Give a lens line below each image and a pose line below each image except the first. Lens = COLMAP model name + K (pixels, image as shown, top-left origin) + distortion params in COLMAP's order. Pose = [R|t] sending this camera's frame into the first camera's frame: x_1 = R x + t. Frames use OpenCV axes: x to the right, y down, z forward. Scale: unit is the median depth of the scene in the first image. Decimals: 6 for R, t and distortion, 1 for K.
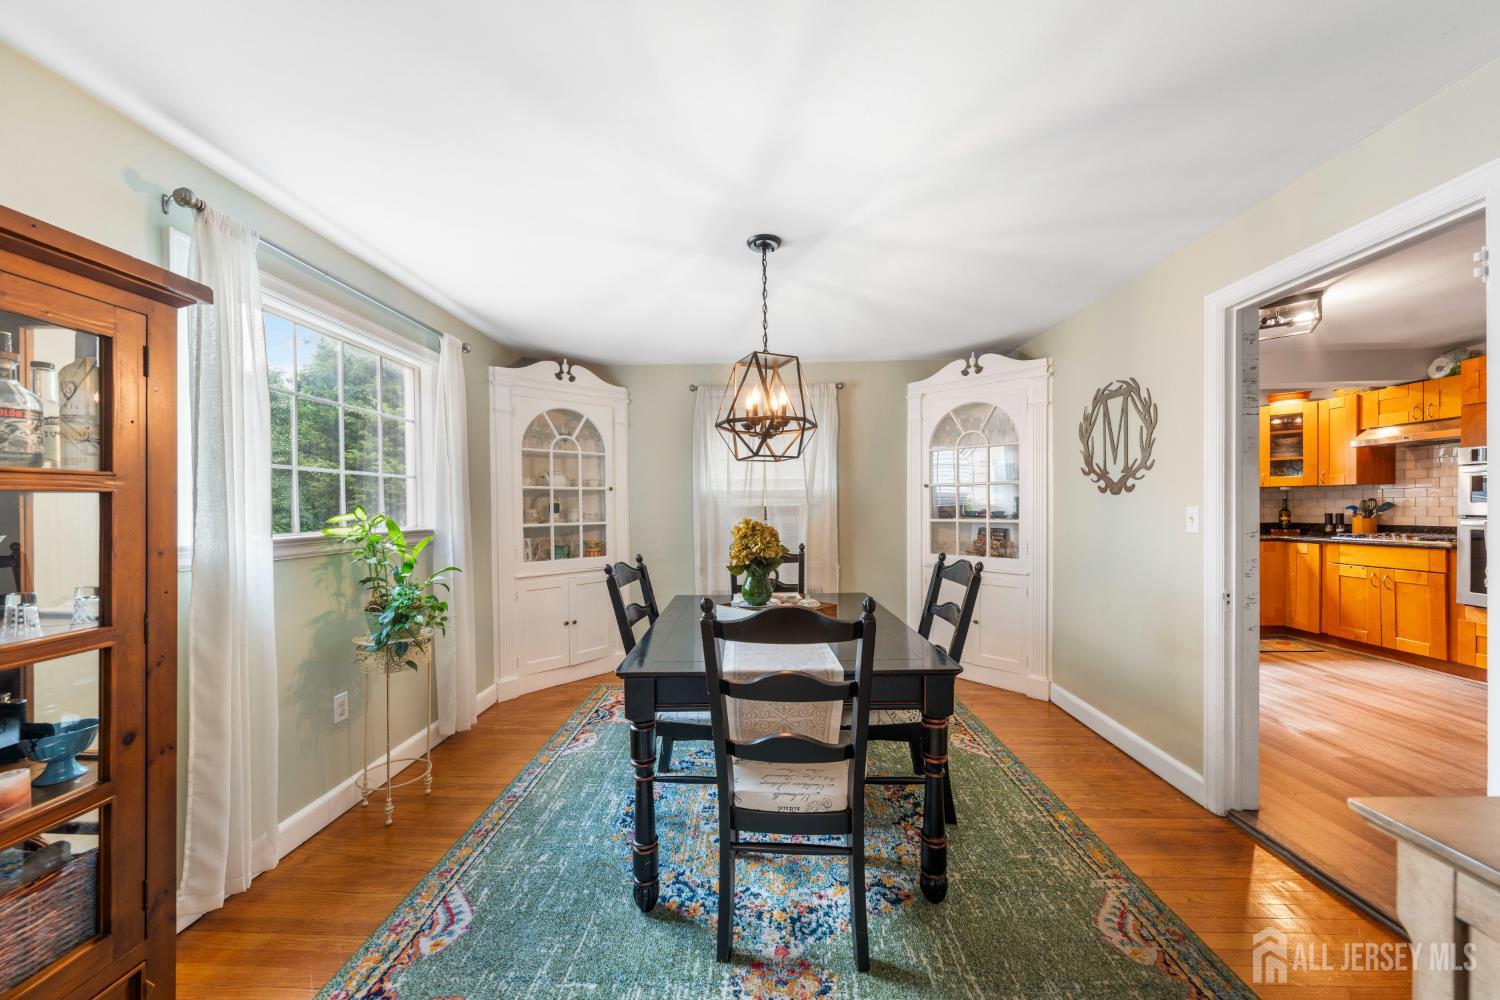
lens RADIAL K [[529.2, 0, 748.1], [0, 529.2, 508.6], [0, 0, 1]] dist [-0.001090, -0.000125]
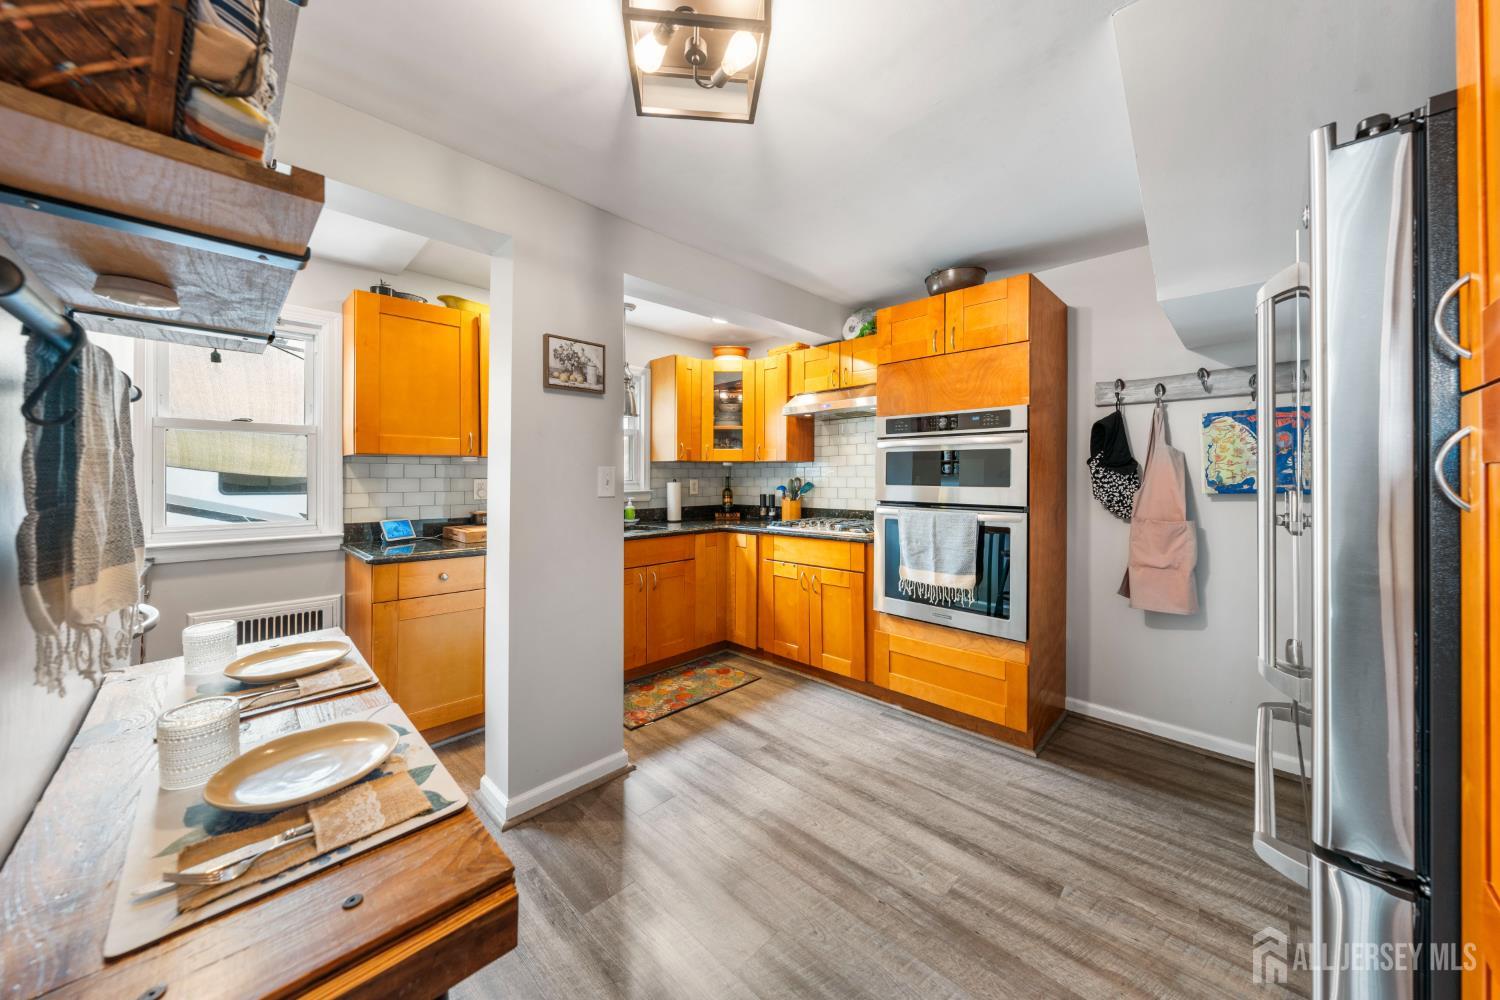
lens RADIAL K [[523.8, 0, 753.4], [0, 523.8, 472.3], [0, 0, 1]] dist [-0.000280, -0.000025]
pose [[0.677593, 0.014227, 0.735299, 0.503691], [-0.002707, 0.999854, -0.016851, -0.013335], [-0.735432, 0.009428, 0.677533, 0.473976]]
